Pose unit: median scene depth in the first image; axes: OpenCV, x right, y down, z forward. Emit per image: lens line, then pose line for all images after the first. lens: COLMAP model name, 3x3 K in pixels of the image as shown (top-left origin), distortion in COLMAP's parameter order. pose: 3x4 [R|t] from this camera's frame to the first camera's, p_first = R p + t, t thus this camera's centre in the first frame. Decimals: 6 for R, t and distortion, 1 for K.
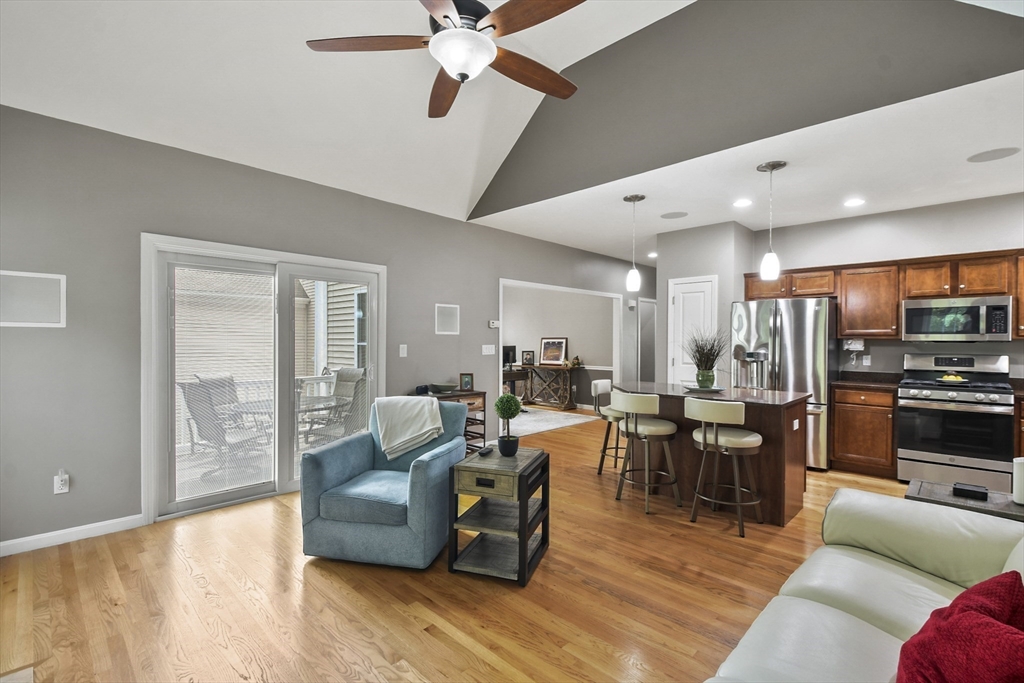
lens RADIAL K [[462.9, 0, 516.7], [0, 462.9, 345.0], [0, 0, 1]] dist [0.002644, -0.006388]
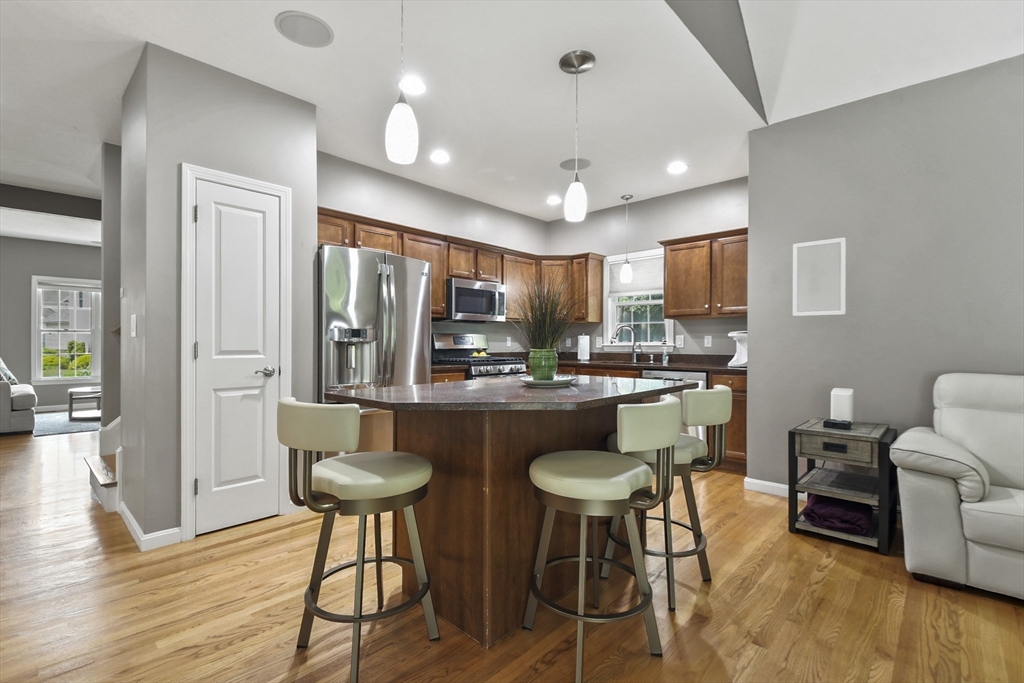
lens RADIAL K [[462.9, 0, 491.5], [0, 462.9, 342.4], [0, 0, 1]] dist [0.002644, -0.006388]
pose [[0.003676, -0.003460, 0.999987, -0.148972], [0.005176, 0.999981, 0.003441, 0.038516], [-0.999980, 0.005163, 0.003694, 0.948973]]
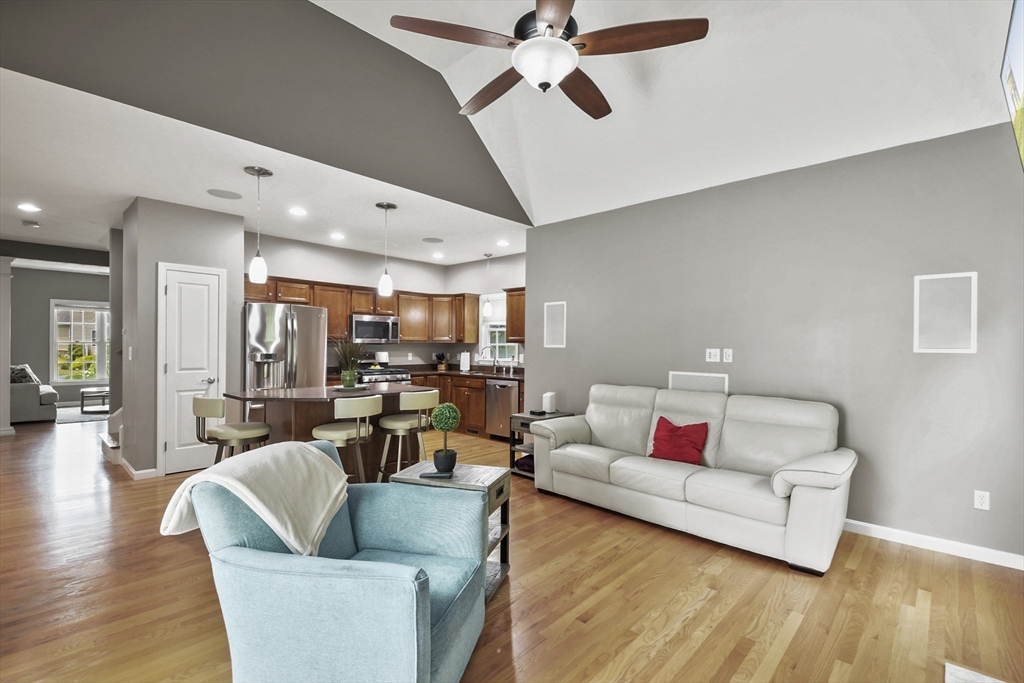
lens RADIAL K [[462.9, 0, 500.1], [0, 462.9, 346.4], [0, 0, 1]] dist [0.002644, -0.006388]
pose [[-0.008318, -0.007444, 0.999938, -0.605999], [-0.002225, 0.999970, 0.007426, -0.010373], [-0.999963, -0.002163, -0.008334, 0.585430]]
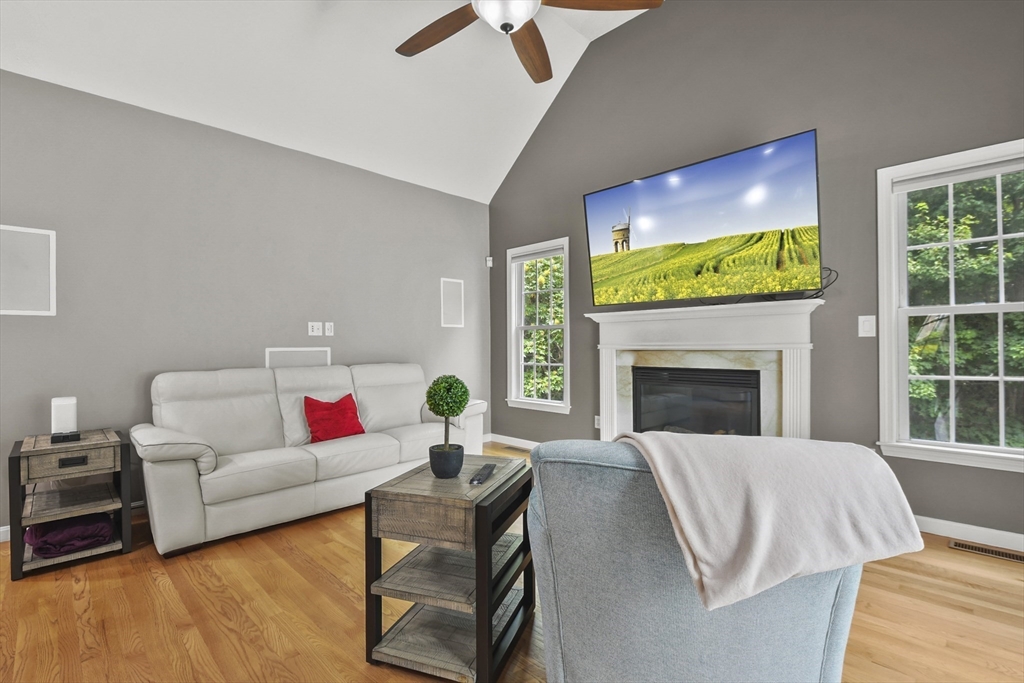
lens RADIAL K [[462.9, 0, 512.1], [0, 462.9, 347.3], [0, 0, 1]] dist [0.002644, -0.006388]
pose [[-0.999605, 0.006388, 0.027353, -0.085192], [0.006756, 0.999888, 0.013382, 0.039832], [-0.027265, 0.013561, -0.999536, 1.033596]]
